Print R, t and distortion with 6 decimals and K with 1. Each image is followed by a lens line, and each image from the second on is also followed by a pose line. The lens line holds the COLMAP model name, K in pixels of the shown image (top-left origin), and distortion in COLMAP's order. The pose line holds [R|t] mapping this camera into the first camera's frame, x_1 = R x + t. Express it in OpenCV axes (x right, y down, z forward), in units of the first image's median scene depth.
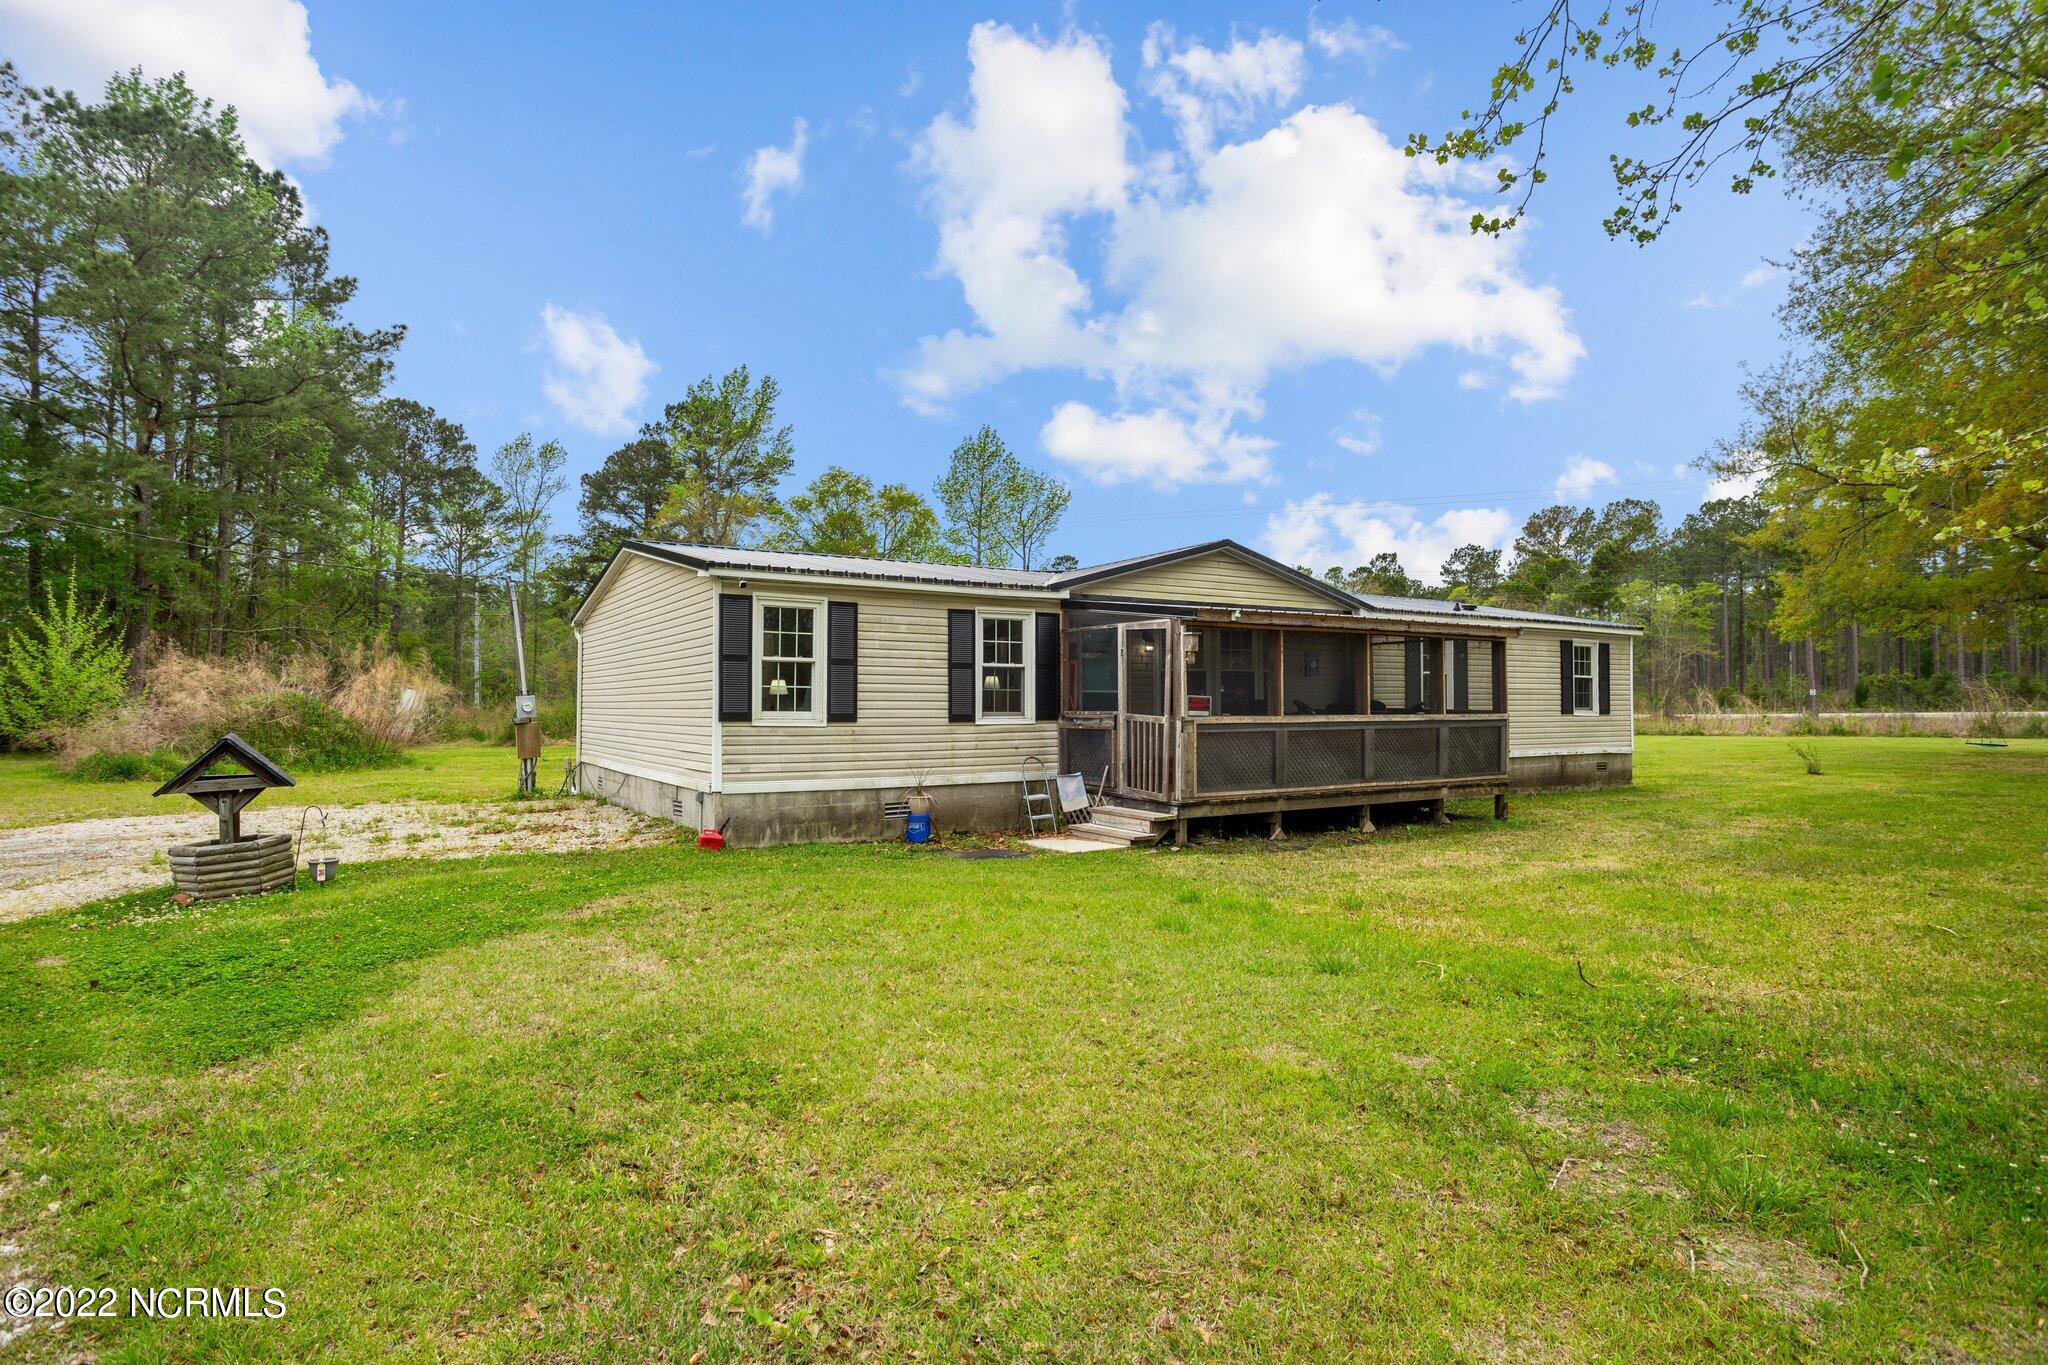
lens RADIAL K [[1082.4, 0, 1024.0], [0, 1082.4, 682.5], [0, 0, 1]] dist [-0.000844, 0.000484]
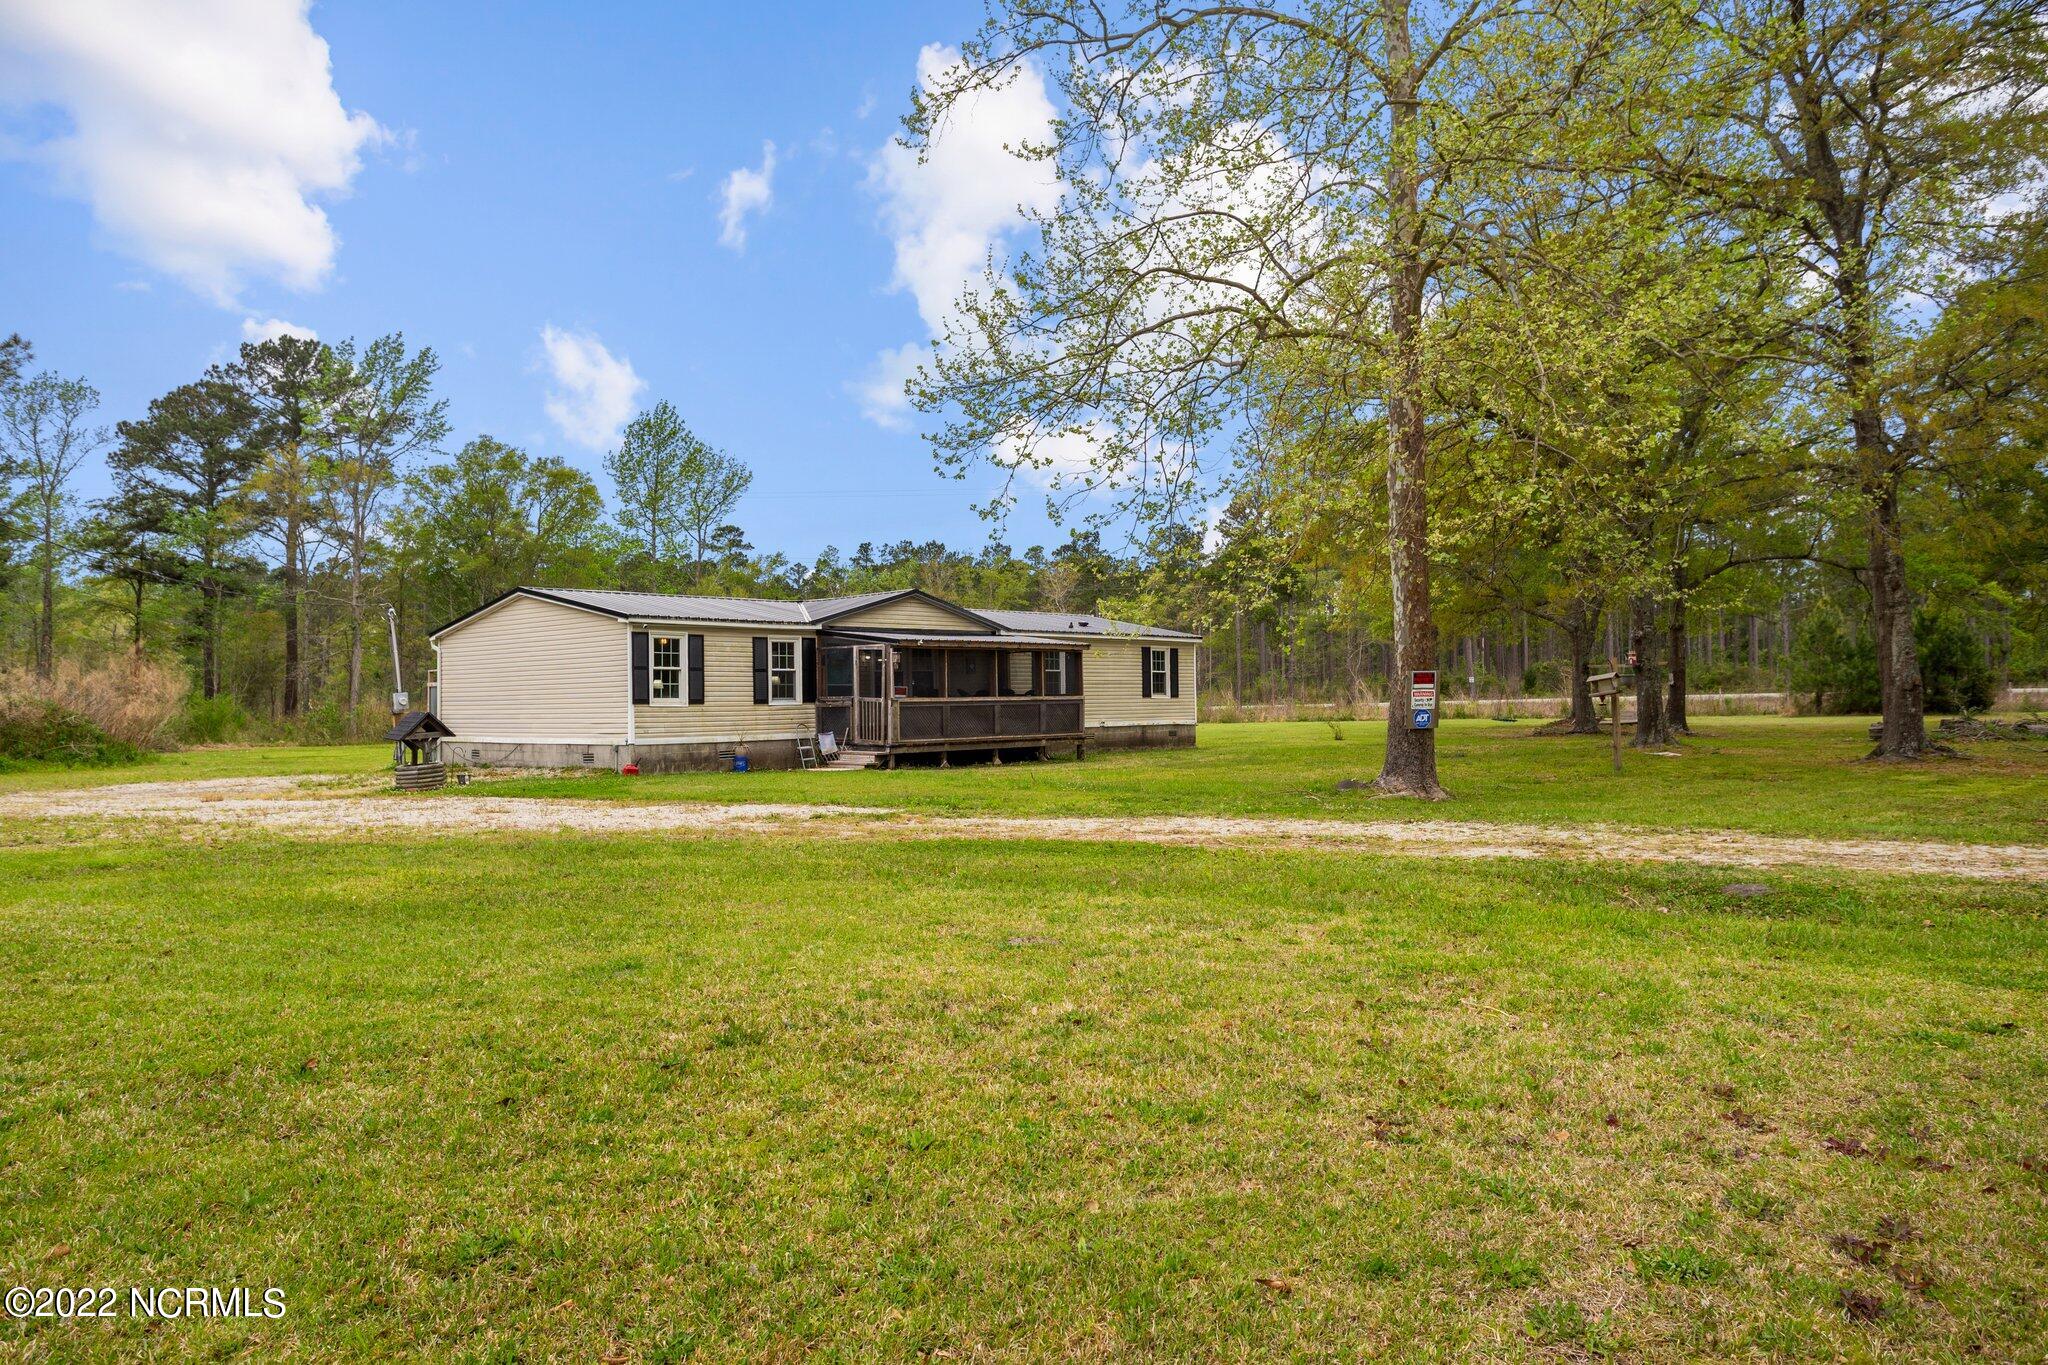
lens RADIAL K [[1446.1, 0, 1024.0], [0, 1446.1, 682.5], [0, 0, 1]] dist [0.004933, 0.001445]
pose [[0.967212, -0.009908, 0.253776, -0.229276], [0.008351, 0.999939, 0.007209, -0.009313], [-0.253832, -0.004853, 0.967236, -1.265003]]
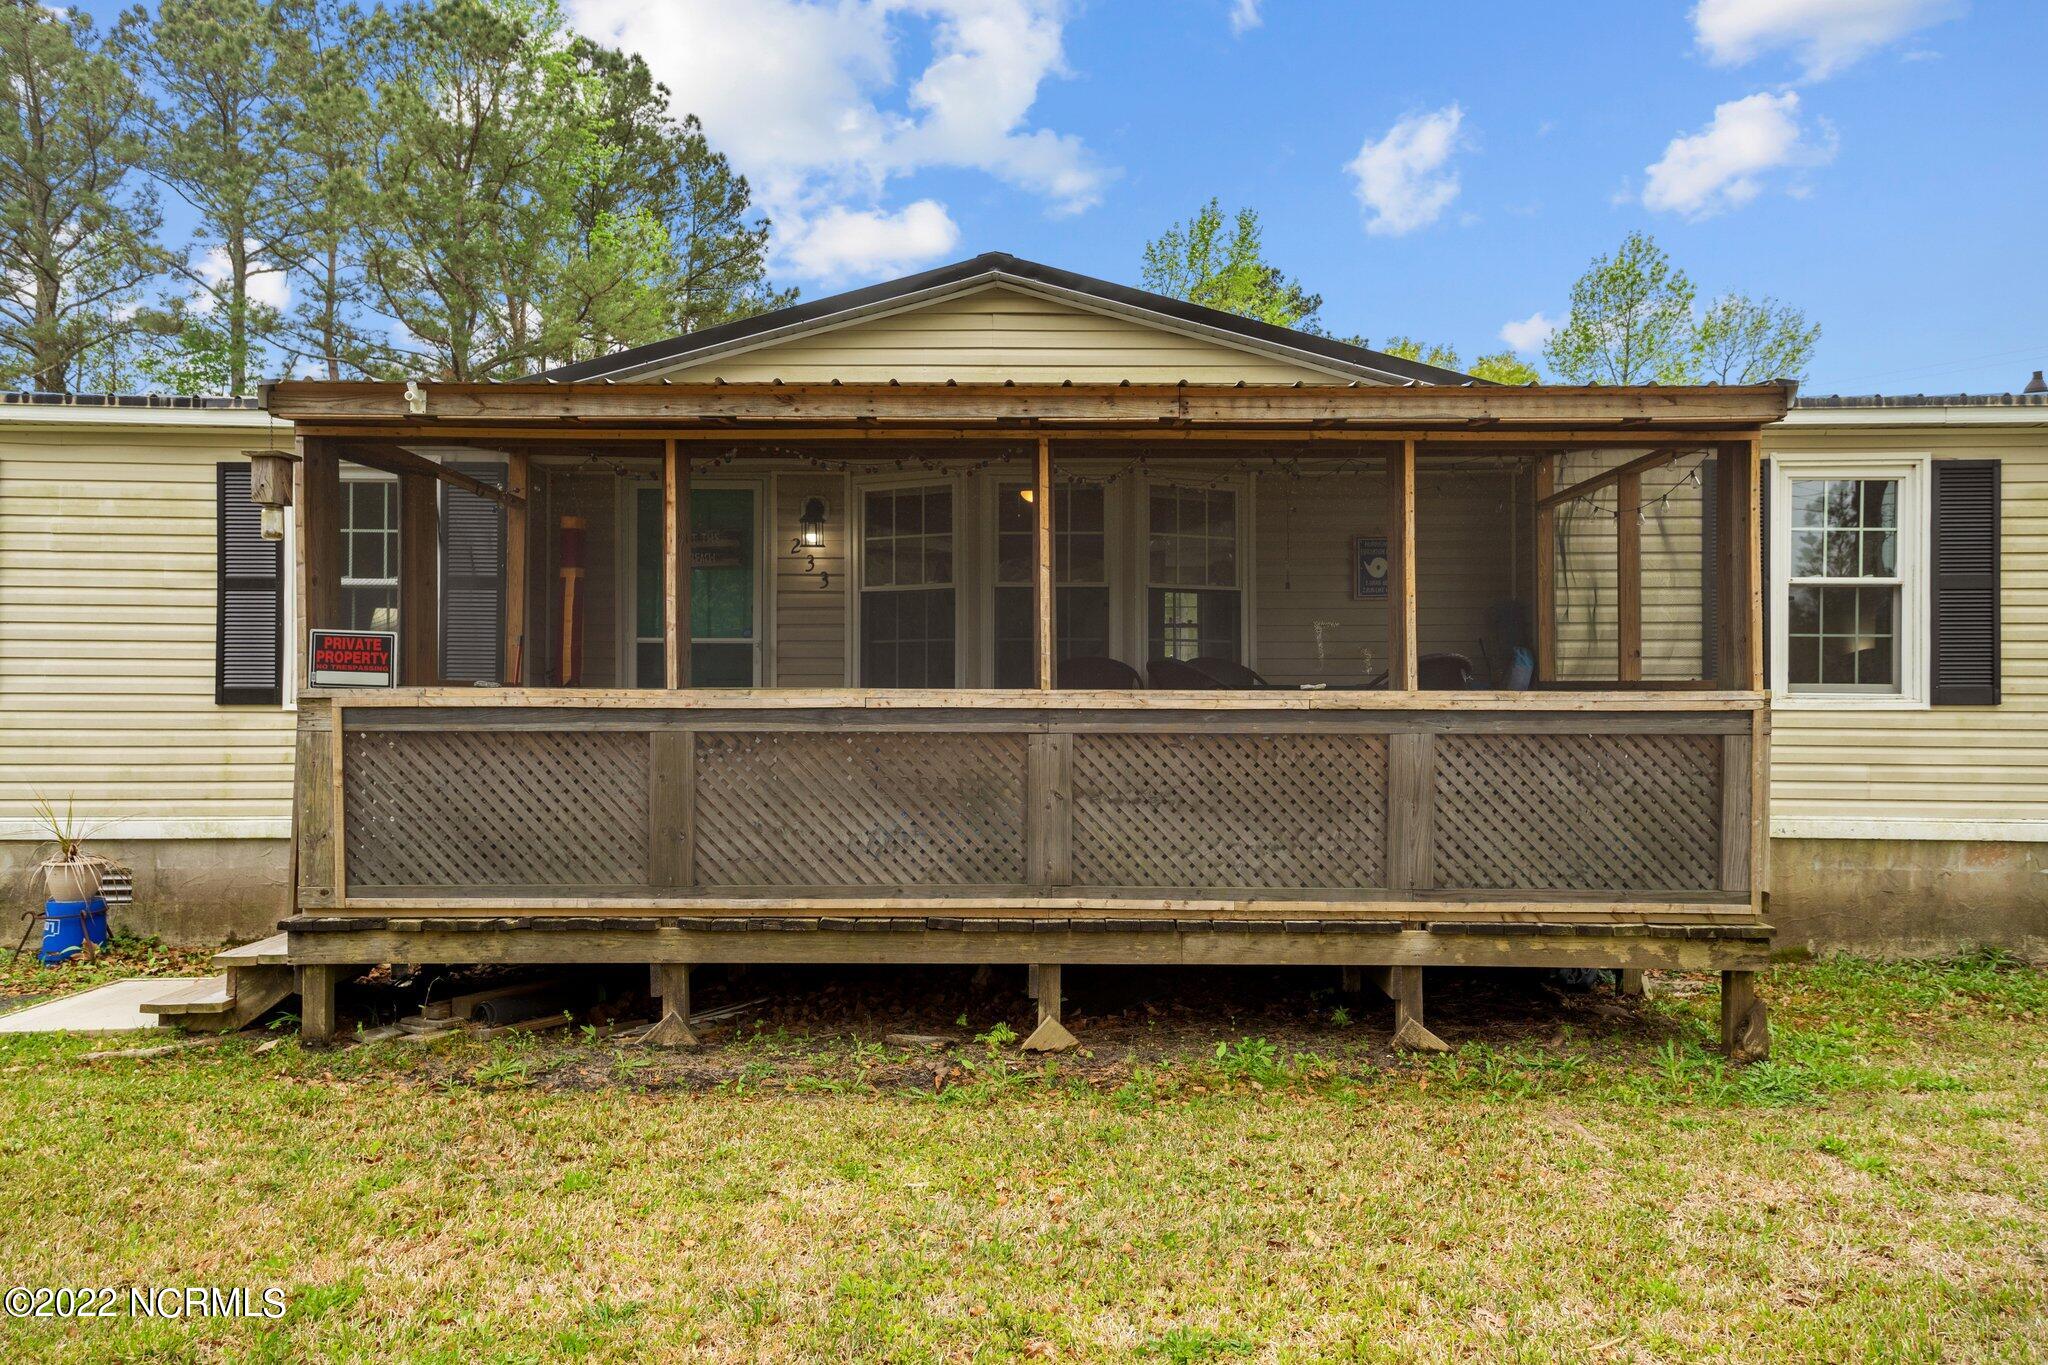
lens RADIAL K [[1454.2, 0, 1024.0], [0, 1454.2, 682.5], [0, 0, 1]] dist [0.072072, 0.000754]
pose [[0.842482, -0.004192, -0.538708, 0.558409], [0.007287, 0.999967, 0.003616, 0.026618], [0.538675, -0.006972, 0.842485, 0.634352]]
